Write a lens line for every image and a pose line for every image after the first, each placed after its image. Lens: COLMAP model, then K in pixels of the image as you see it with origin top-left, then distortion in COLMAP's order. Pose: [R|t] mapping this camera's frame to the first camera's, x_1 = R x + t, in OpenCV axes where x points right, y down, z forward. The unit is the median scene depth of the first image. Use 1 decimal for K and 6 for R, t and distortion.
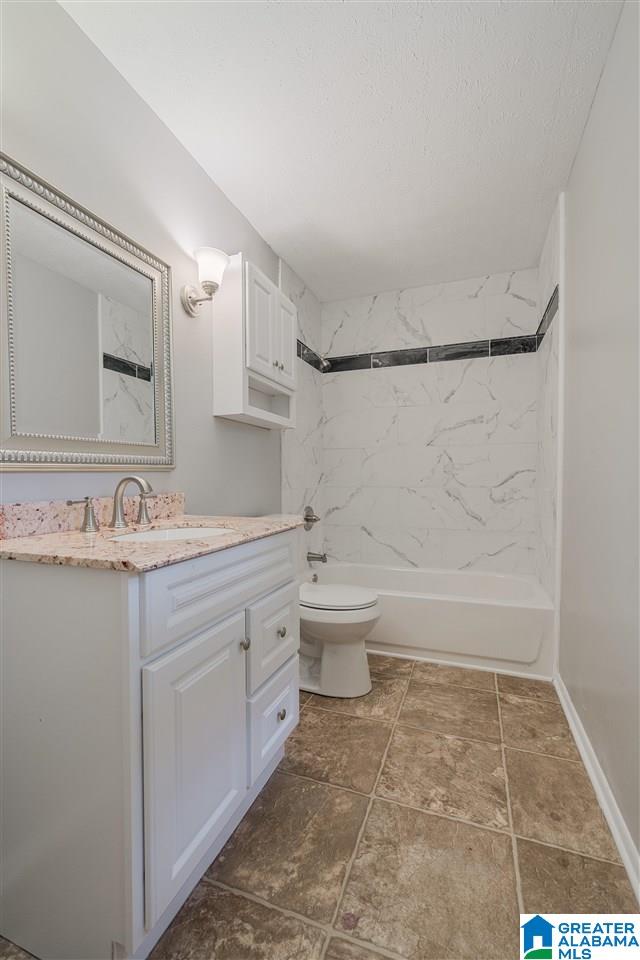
lens RADIAL K [[393.6, 0, 319.6], [0, 393.6, 482.7], [0, 0, 1]] dist [0.002914, 0.000112]
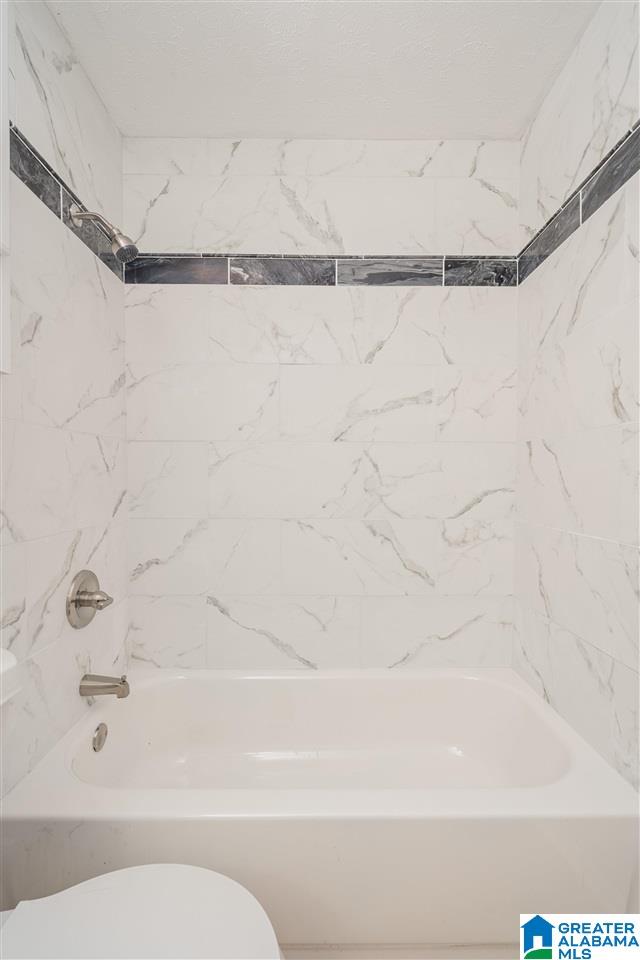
lens RADIAL K [[441.5, 0, 322.4], [0, 441.5, 483.7], [0, 0, 1]] dist [0.001652, -0.000105]
pose [[0.931850, 0.001083, 0.362843, 0.041300], [-0.001211, 0.999999, 0.000125, -0.037012], [-0.362842, -0.000556, 0.931850, 0.455294]]
